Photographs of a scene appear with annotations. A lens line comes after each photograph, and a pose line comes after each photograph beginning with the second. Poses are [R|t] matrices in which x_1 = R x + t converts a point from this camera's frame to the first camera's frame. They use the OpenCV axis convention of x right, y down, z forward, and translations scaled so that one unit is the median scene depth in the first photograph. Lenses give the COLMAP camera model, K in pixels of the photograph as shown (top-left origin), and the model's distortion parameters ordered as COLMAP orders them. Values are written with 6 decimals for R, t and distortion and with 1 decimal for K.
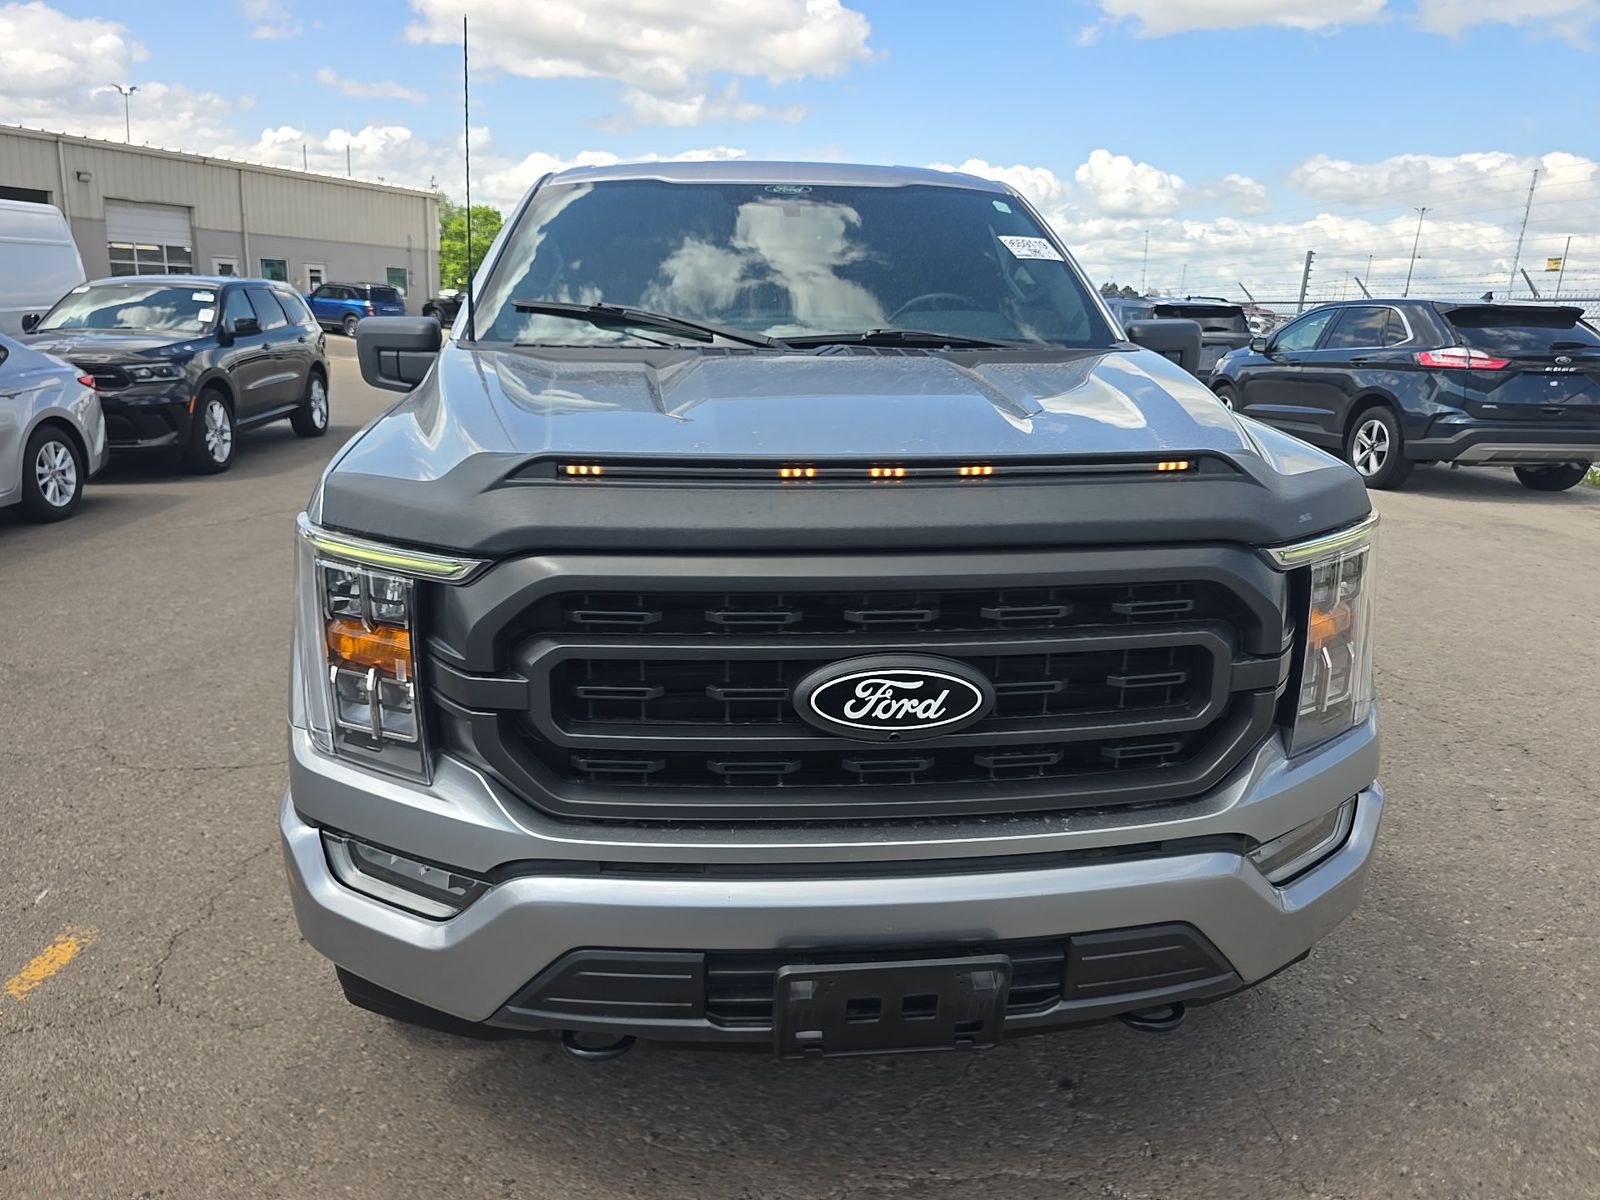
lens RADIAL K [[1153.4, 0, 791.1], [0, 1153.4, 602.8], [0, 0, 1]] dist [0.056463, -0.059447]
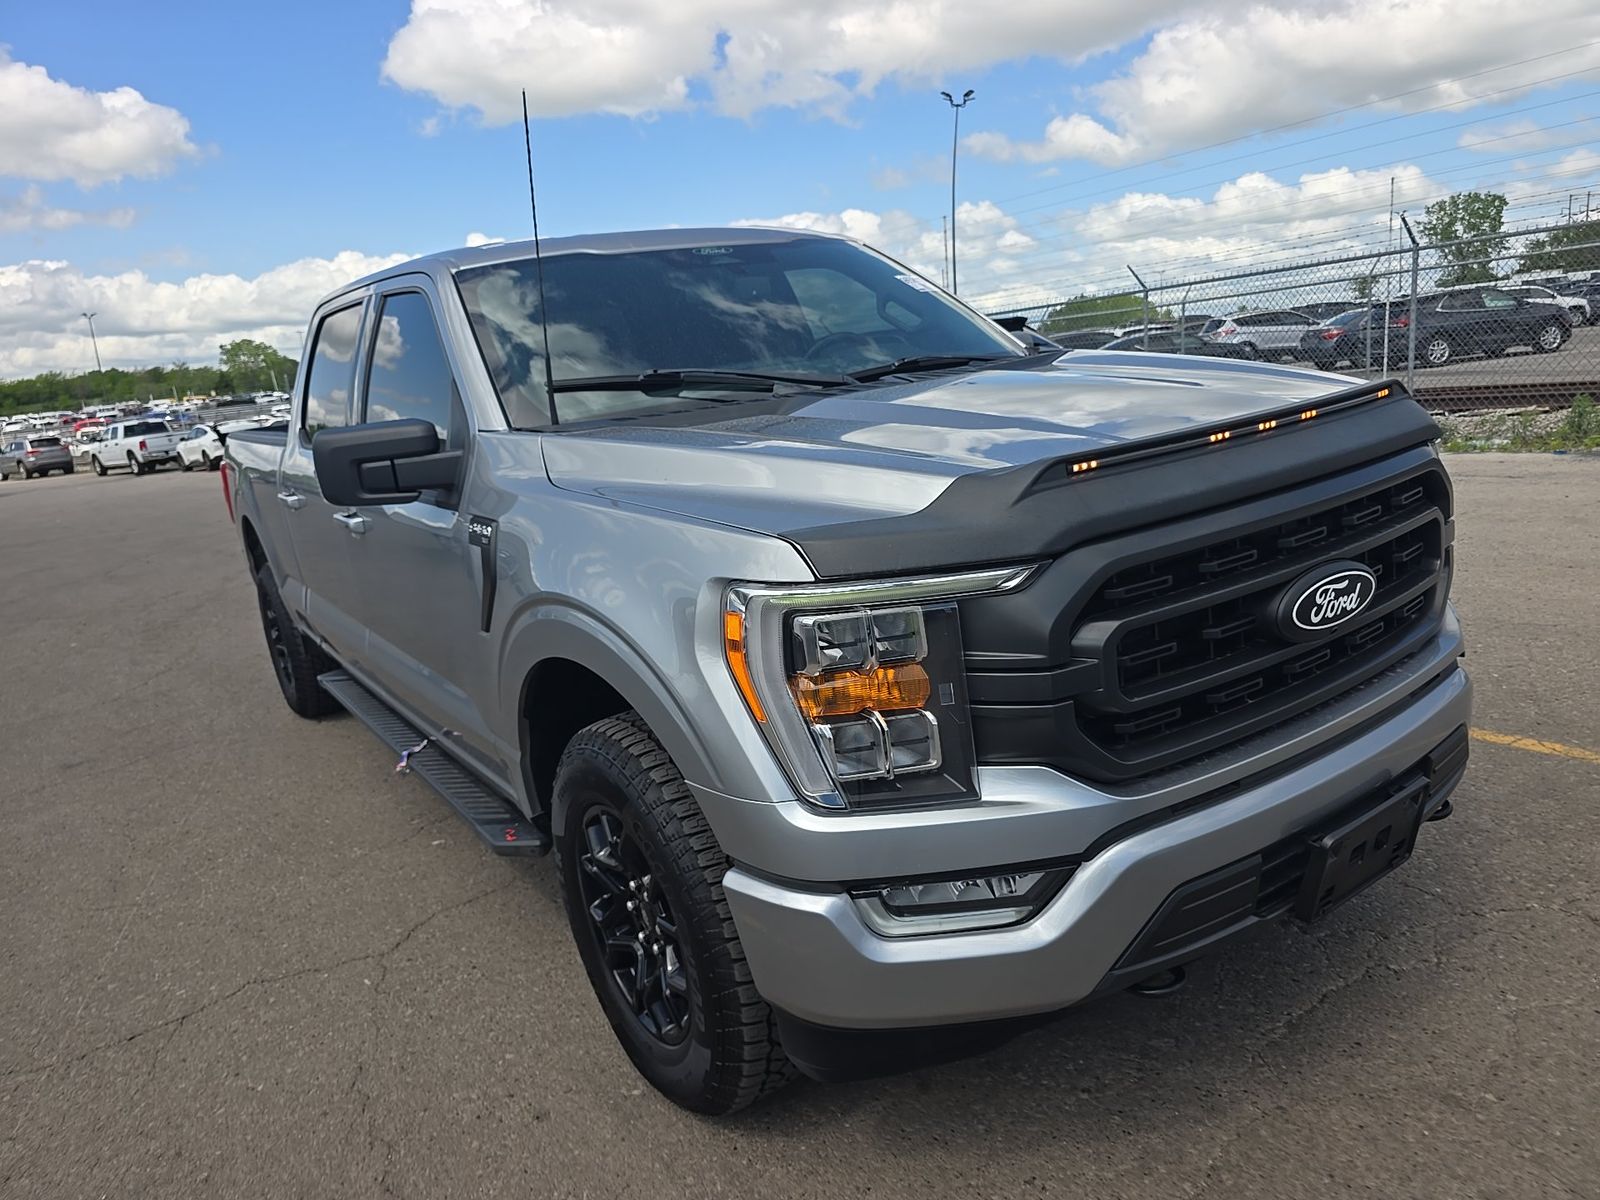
lens RADIAL K [[1153.4, 0, 791.1], [0, 1153.4, 602.8], [0, 0, 1]] dist [0.056463, -0.059447]
pose [[0.852932, -0.223430, 0.471790, -0.804252], [0.253746, 0.967271, -0.000660, -0.048385], [-0.456201, 0.120278, 0.881711, 0.132542]]
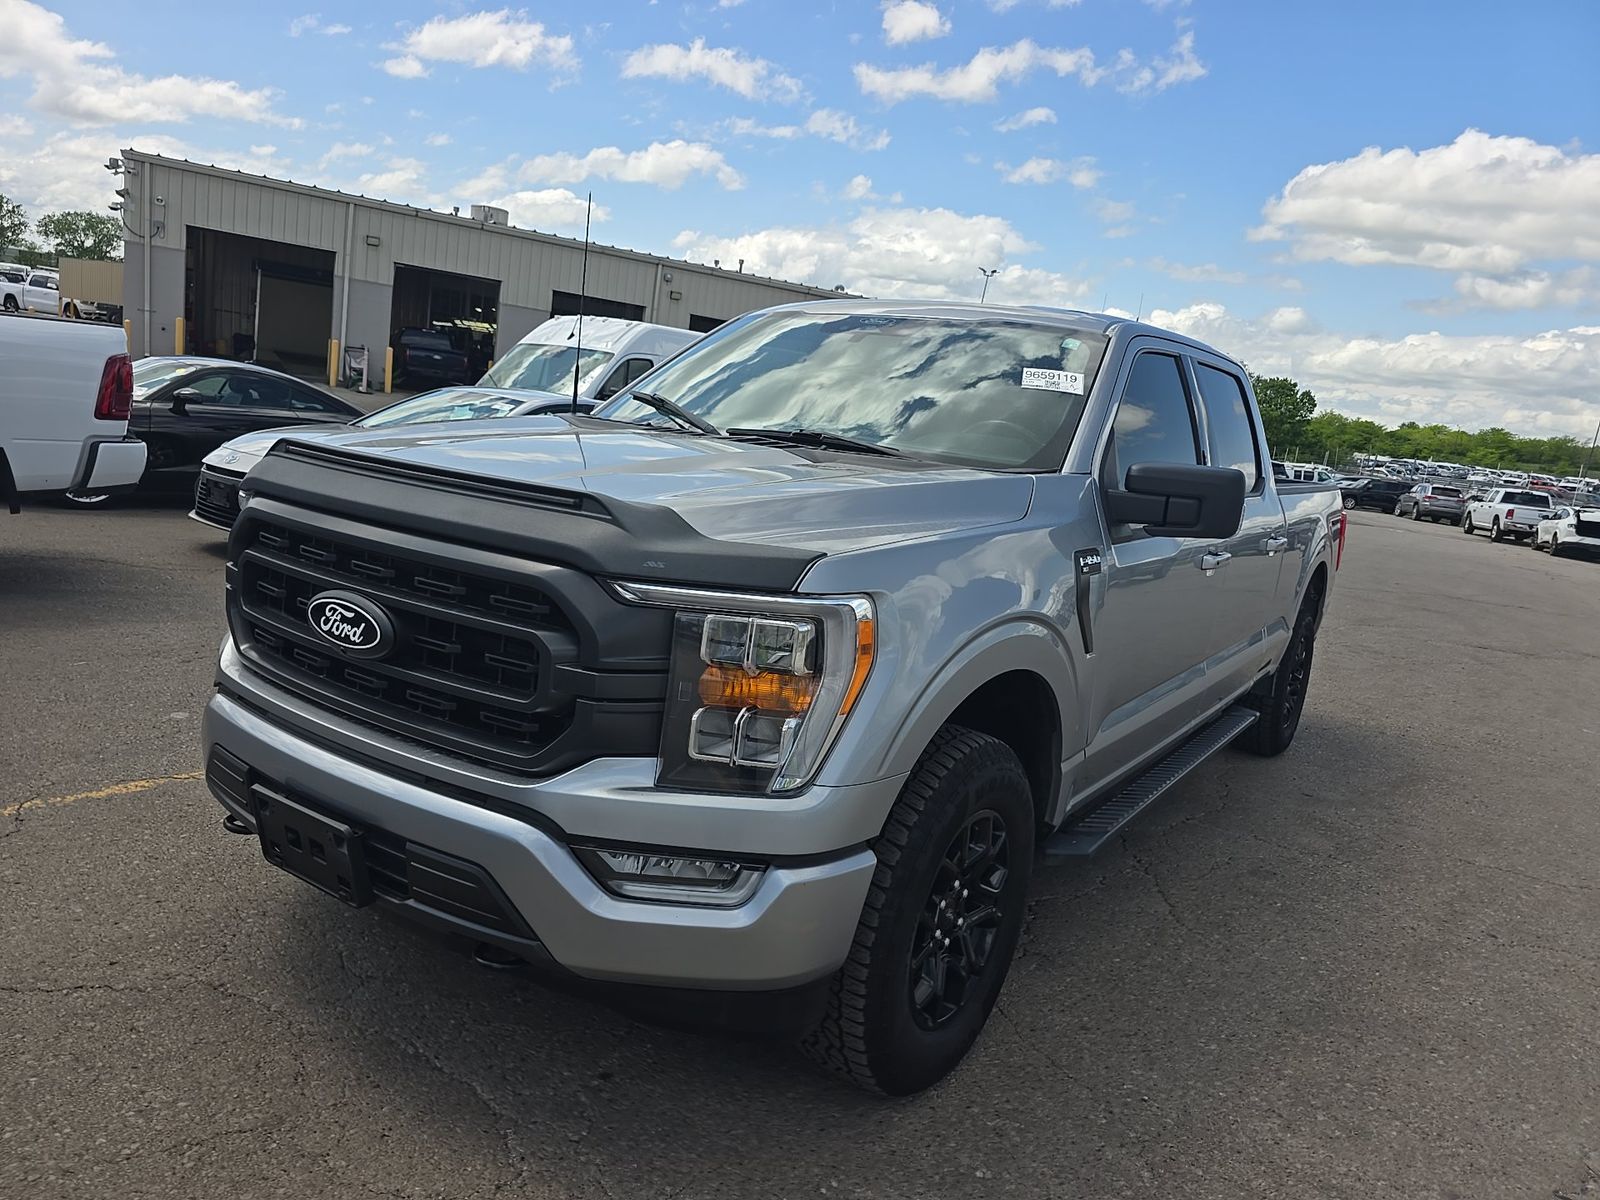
lens RADIAL K [[1153.4, 0, 791.1], [0, 1153.4, 602.8], [0, 0, 1]] dist [0.056463, -0.059447]
pose [[0.759249, 0.175199, -0.626774, 1.120850], [-0.260300, 0.964444, -0.045730, -0.014053], [0.596477, 0.197870, 0.777858, 0.175859]]
